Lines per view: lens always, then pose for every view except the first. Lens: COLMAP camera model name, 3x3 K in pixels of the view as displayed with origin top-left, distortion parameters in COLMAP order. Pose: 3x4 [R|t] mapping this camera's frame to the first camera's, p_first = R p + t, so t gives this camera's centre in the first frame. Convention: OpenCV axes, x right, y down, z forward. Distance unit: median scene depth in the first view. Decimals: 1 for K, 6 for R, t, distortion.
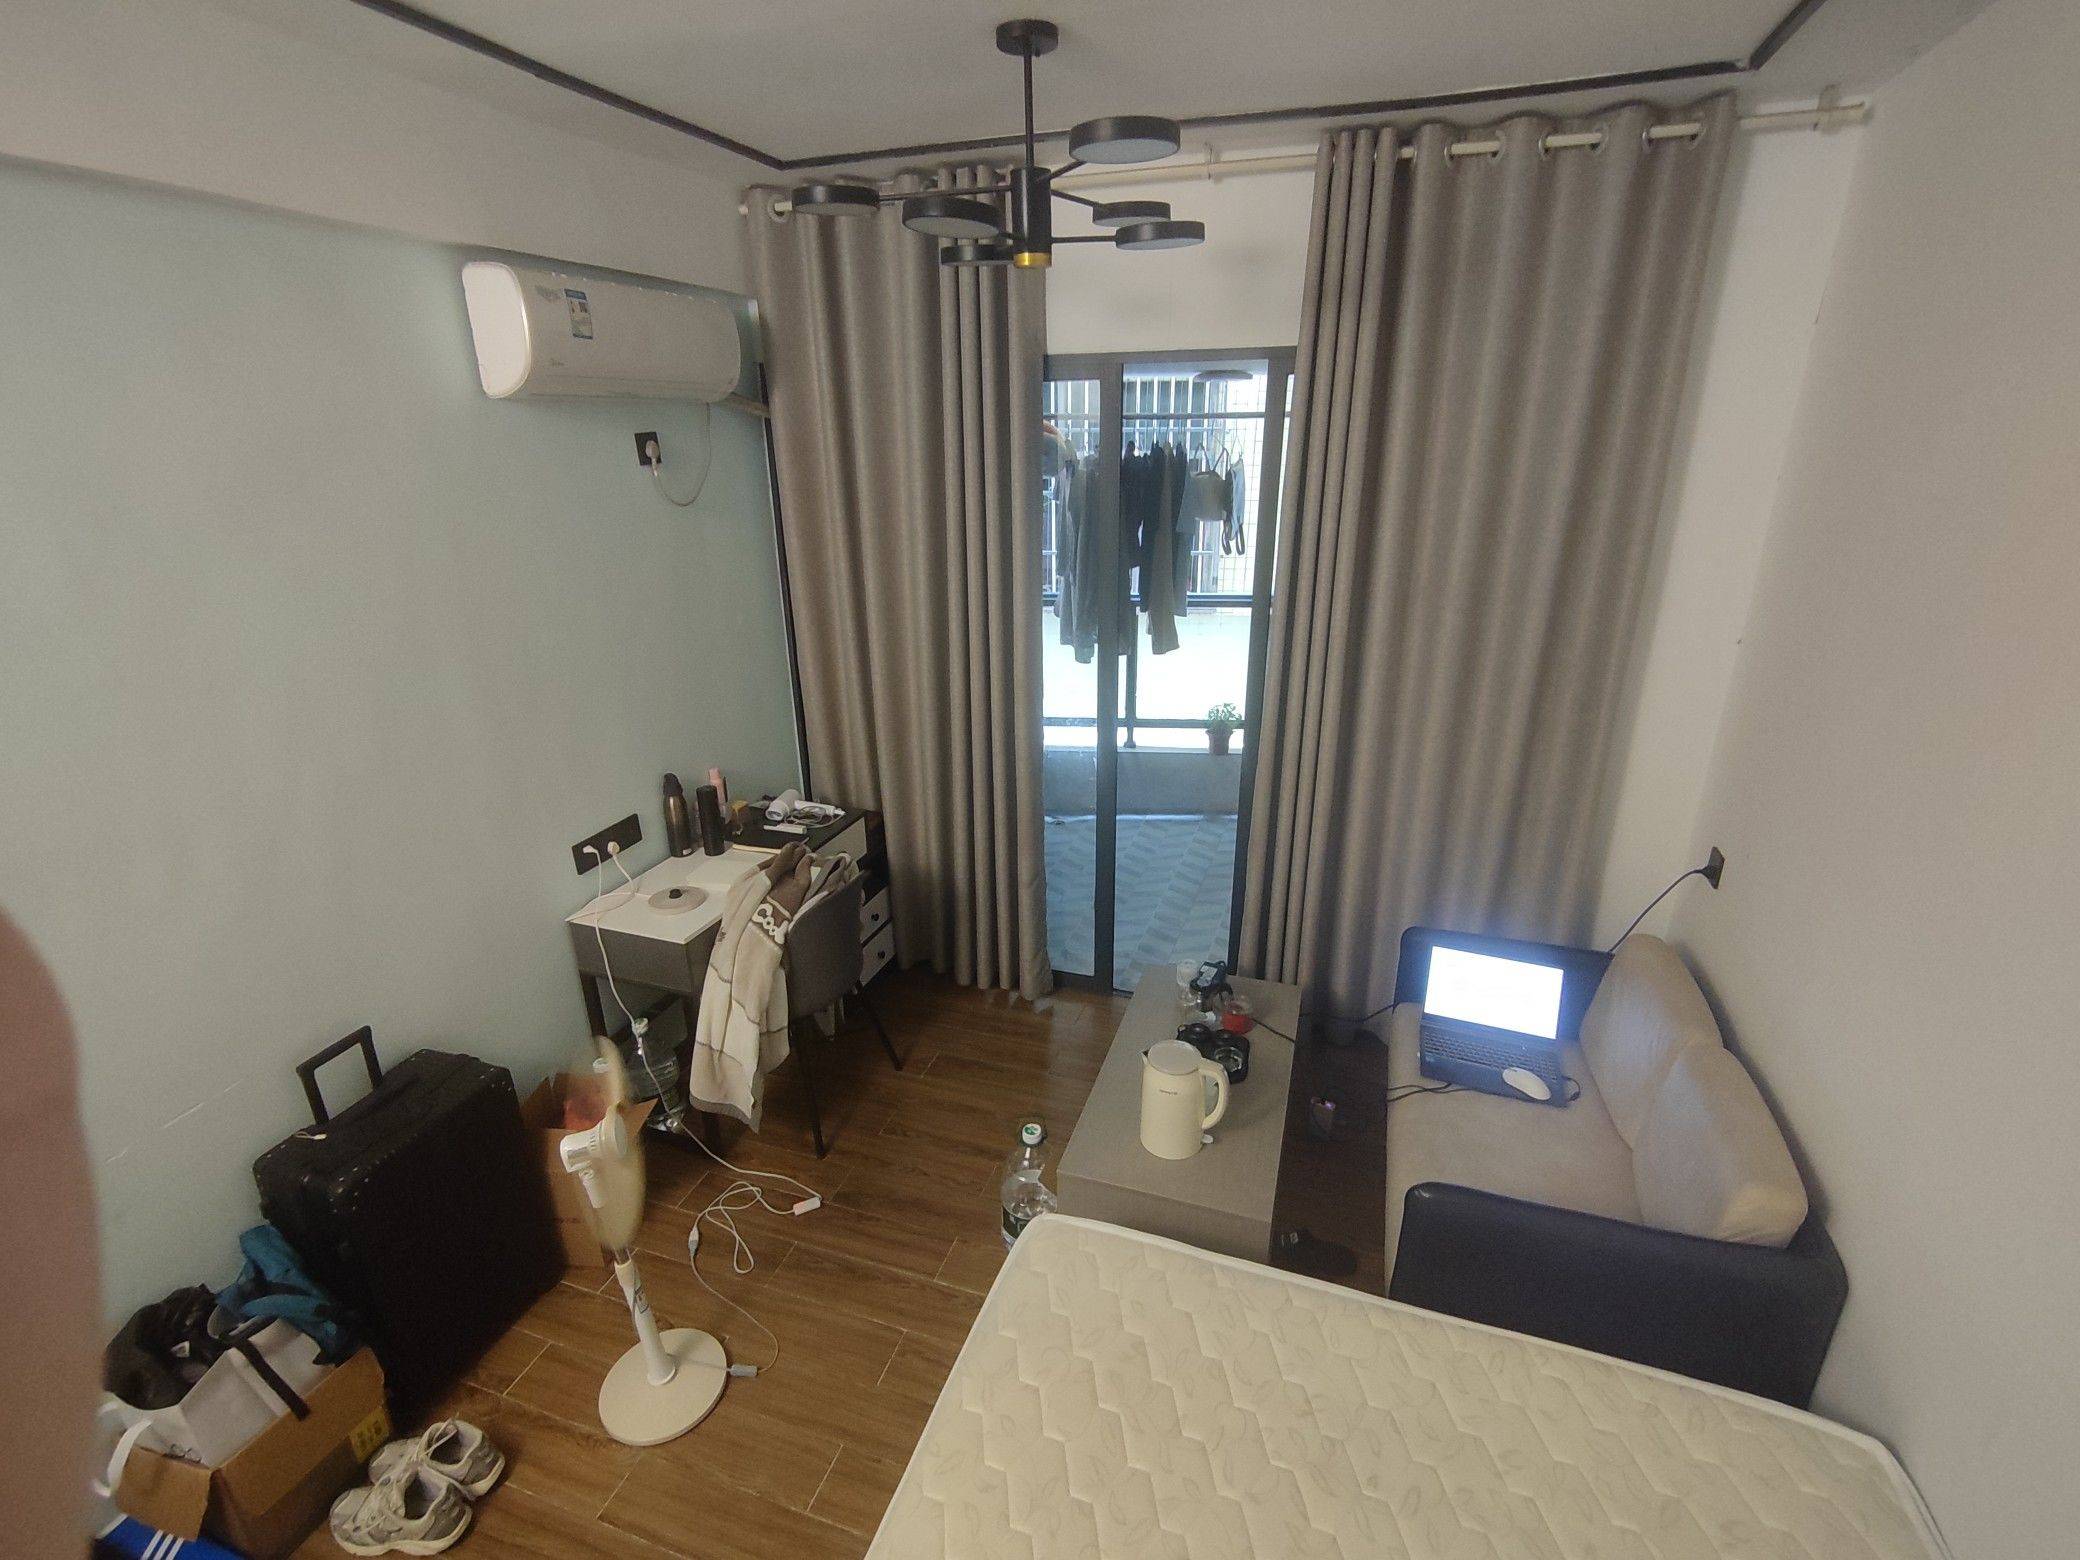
lens RADIAL K [[970.5, 0, 1038.1], [0, 970.5, 782.4], [0, 0, 1]] dist [-0.002534, 0.000432]
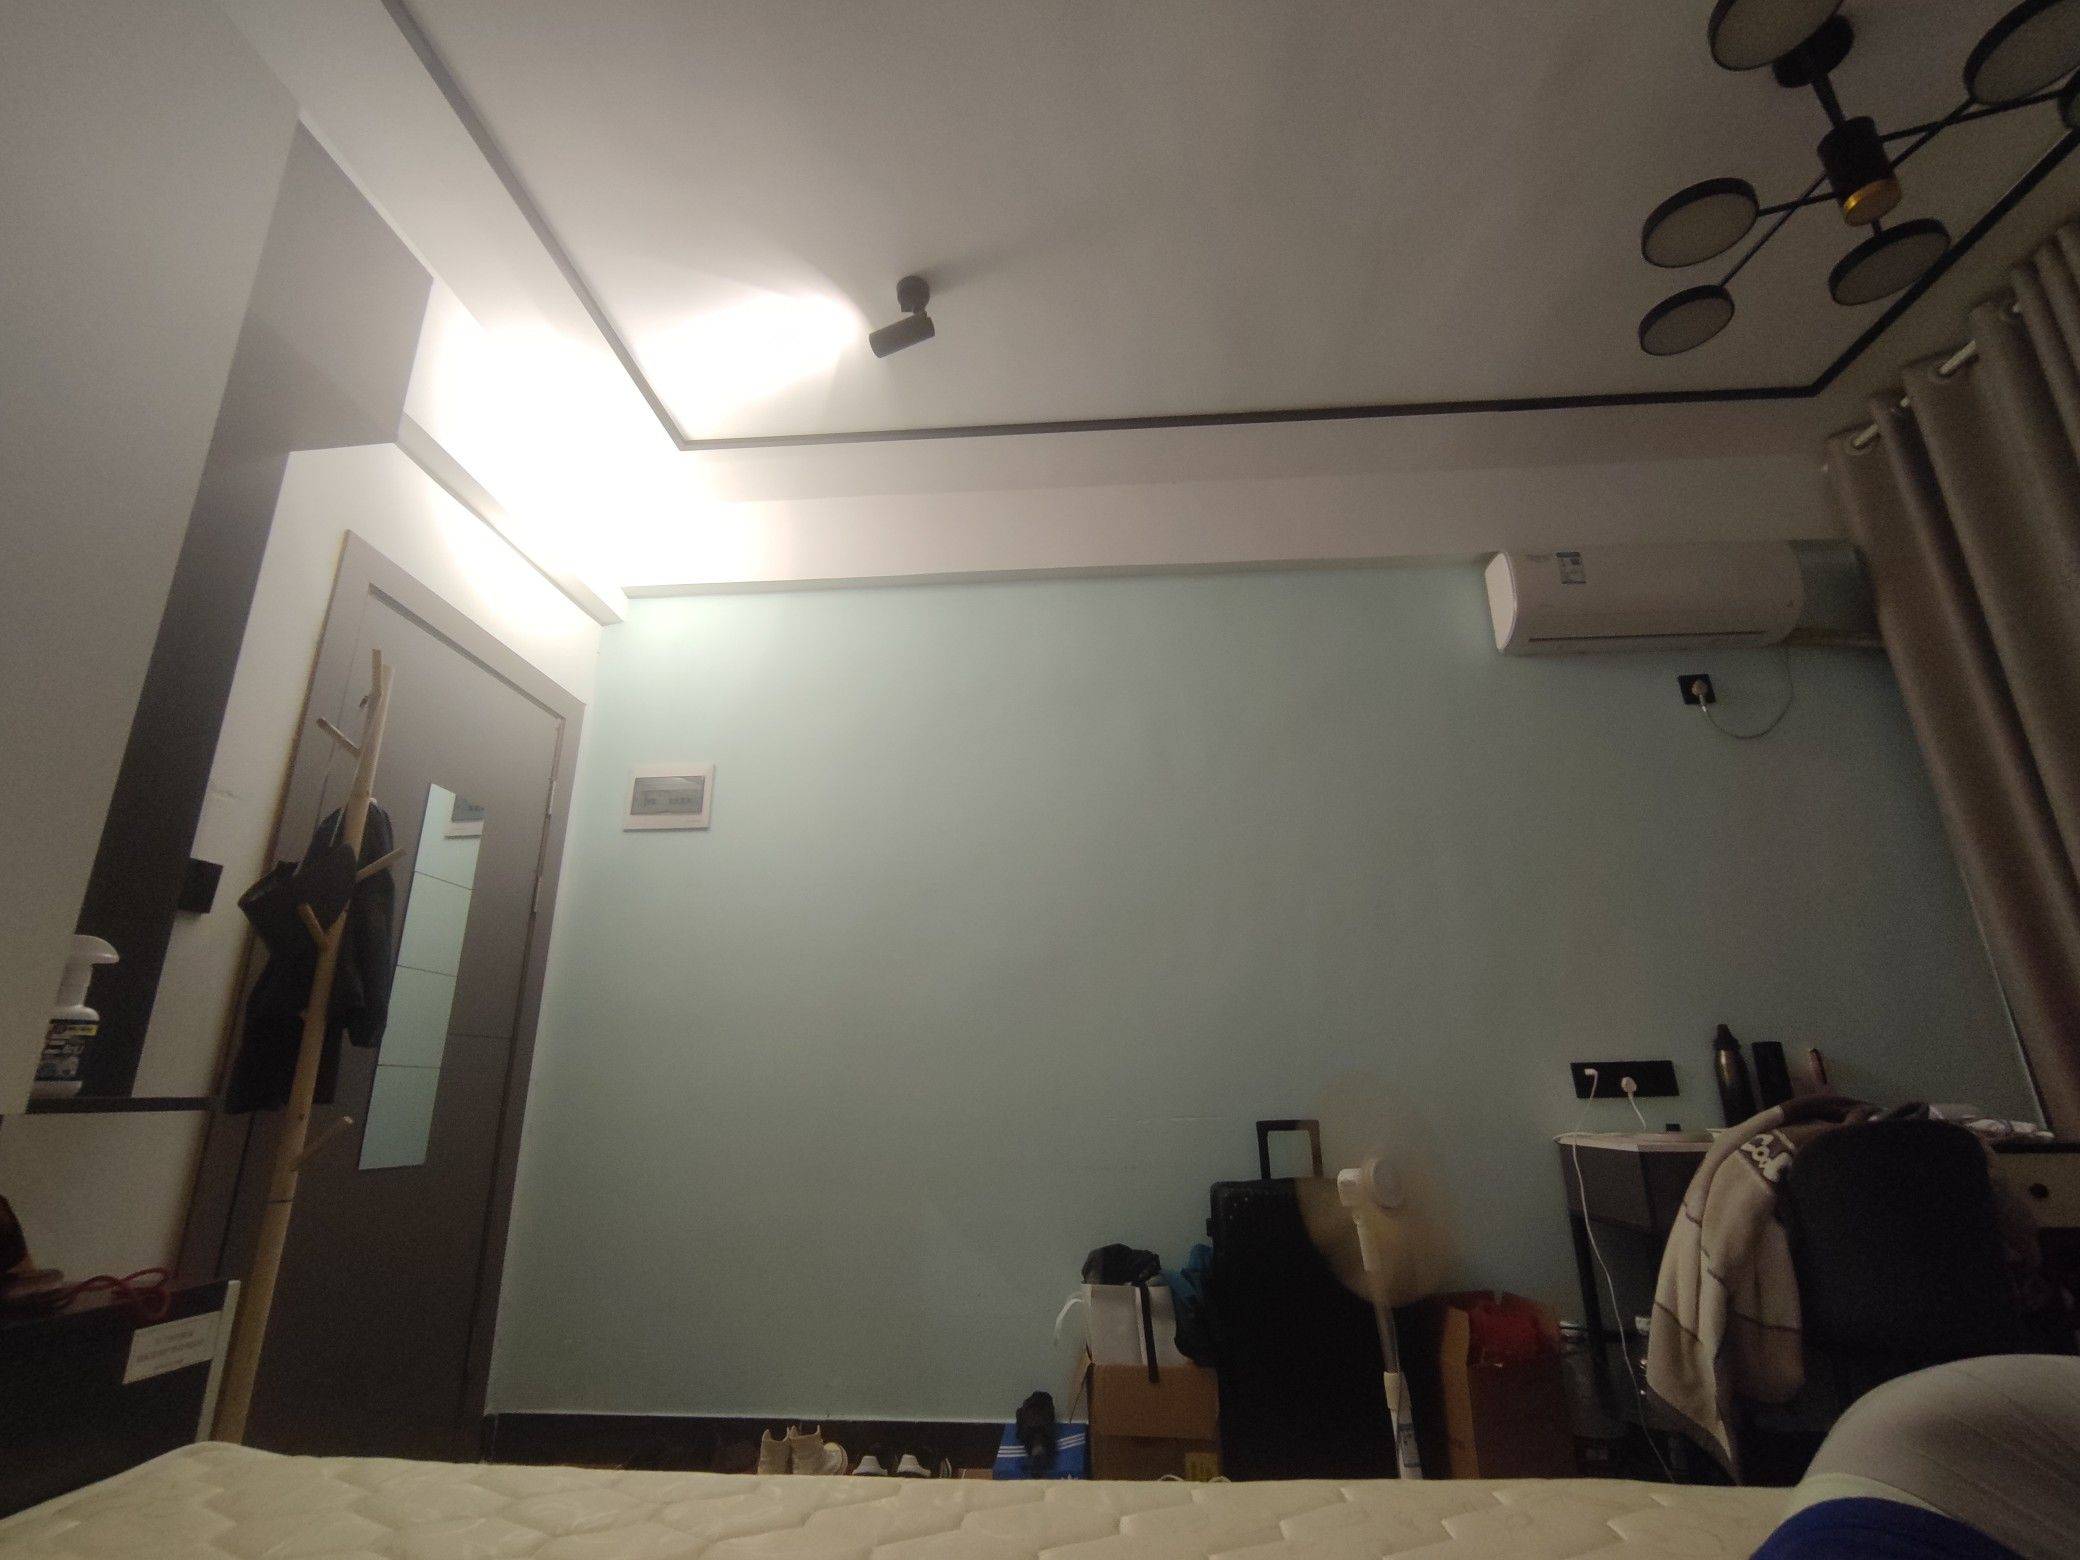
lens RADIAL K [[970.5, 0, 1036.0], [0, 970.5, 775.8], [0, 0, 1]] dist [-0.002534, 0.000432]
pose [[0.275172, -0.286036, -0.917858, 0.318503], [-0.332732, 0.867379, -0.370058, 0.346280], [0.901981, 0.407230, 0.143505, 0.286361]]
